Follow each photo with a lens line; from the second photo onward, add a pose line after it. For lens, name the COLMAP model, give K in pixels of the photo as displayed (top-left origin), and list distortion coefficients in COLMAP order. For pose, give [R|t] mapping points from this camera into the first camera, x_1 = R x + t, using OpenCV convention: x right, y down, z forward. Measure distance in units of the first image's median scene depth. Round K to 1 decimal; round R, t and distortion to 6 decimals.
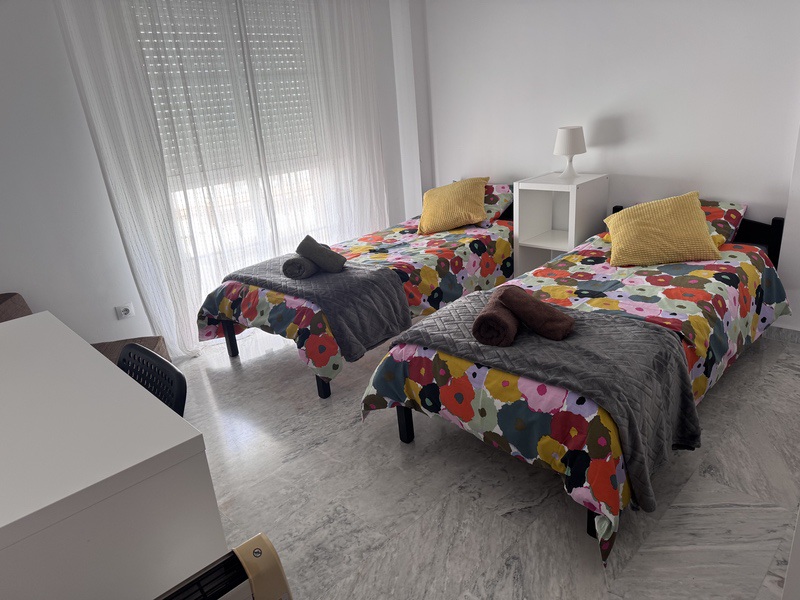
lens RADIAL K [[563.4, 0, 403.4], [0, 563.4, 299.9], [0, 0, 1]] dist [0.019060, -0.023282]
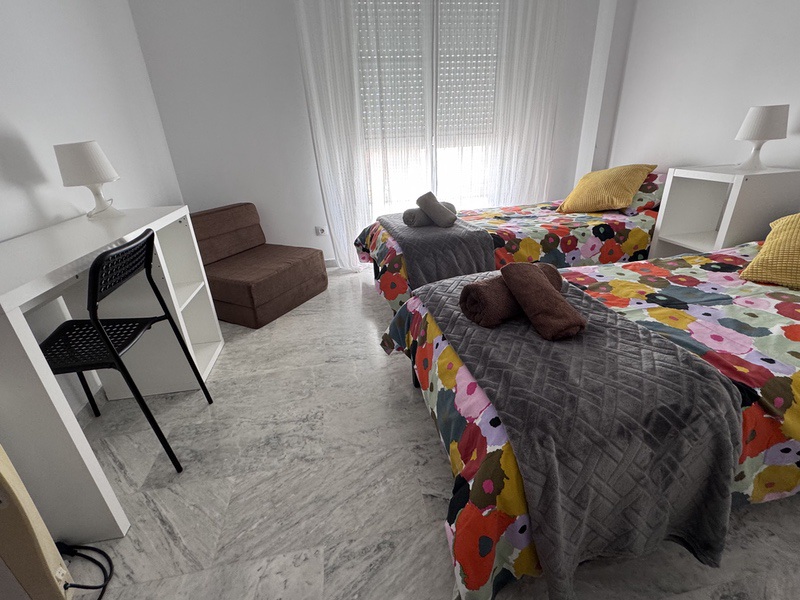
lens RADIAL K [[375.6, 0, 397.3], [0, 375.6, 295.5], [0, 0, 1]] dist [-0.006968, 0.000926]
pose [[0.815829, 0.265830, -0.513573, 0.341407], [-0.210859, 0.963685, 0.163856, -0.029242], [0.538481, -0.025387, 0.842255, 0.420731]]
